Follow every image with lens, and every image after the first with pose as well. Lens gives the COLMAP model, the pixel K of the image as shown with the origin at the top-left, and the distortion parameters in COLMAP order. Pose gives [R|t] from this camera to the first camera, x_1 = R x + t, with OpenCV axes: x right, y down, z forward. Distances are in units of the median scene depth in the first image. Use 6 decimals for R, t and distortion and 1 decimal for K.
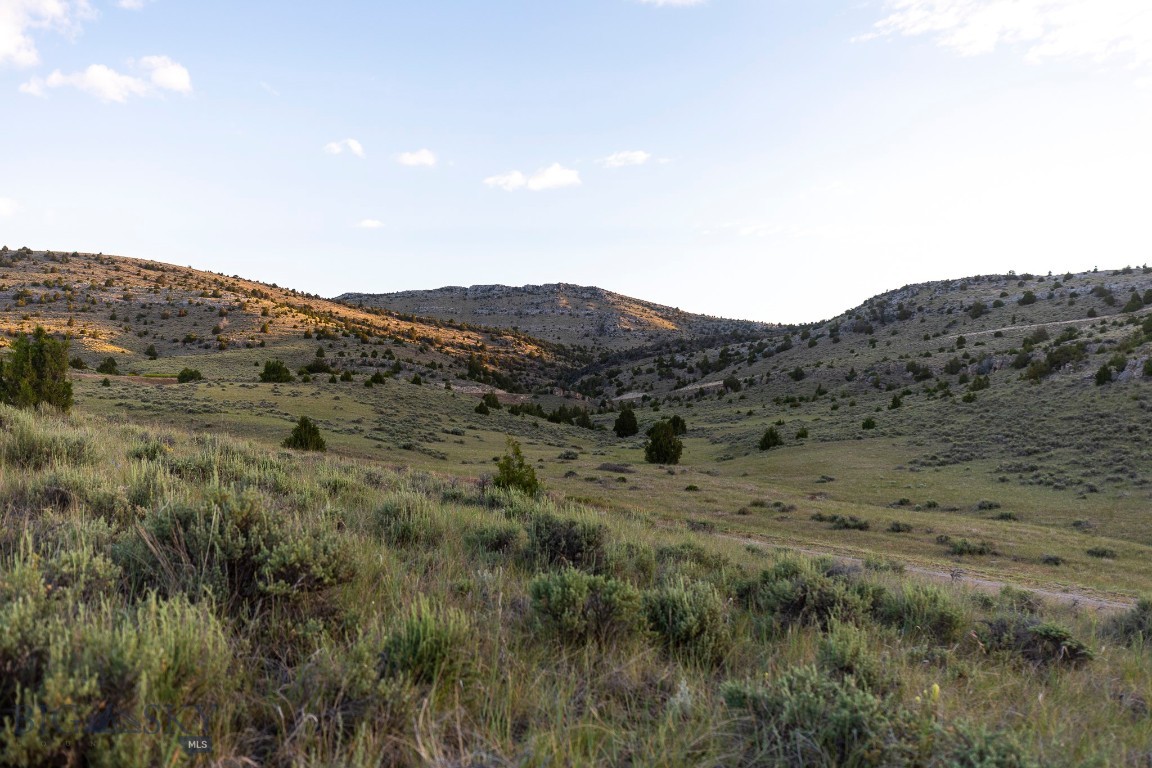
lens RADIAL K [[1133.6, 0, 576.0], [0, 1133.6, 384.0], [0, 0, 1]] dist [-0.015487, -0.012317]
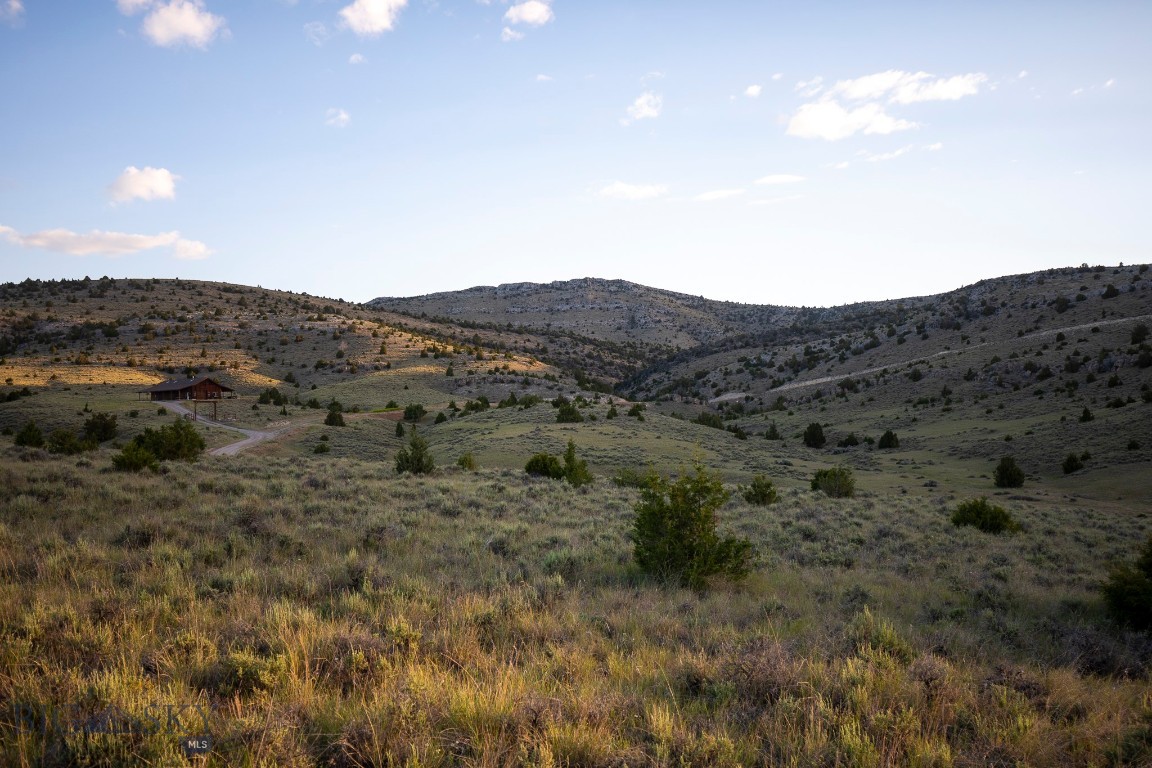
lens RADIAL K [[1129.8, 0, 582.4], [0, 1129.8, 390.3], [0, 0, 1]] dist [0.001538, 0.011248]
pose [[0.998768, -0.049618, -0.000679, -0.083623], [0.049622, 0.998632, 0.016469, -0.018279], [-0.000140, -0.016482, 0.999864, -0.067014]]
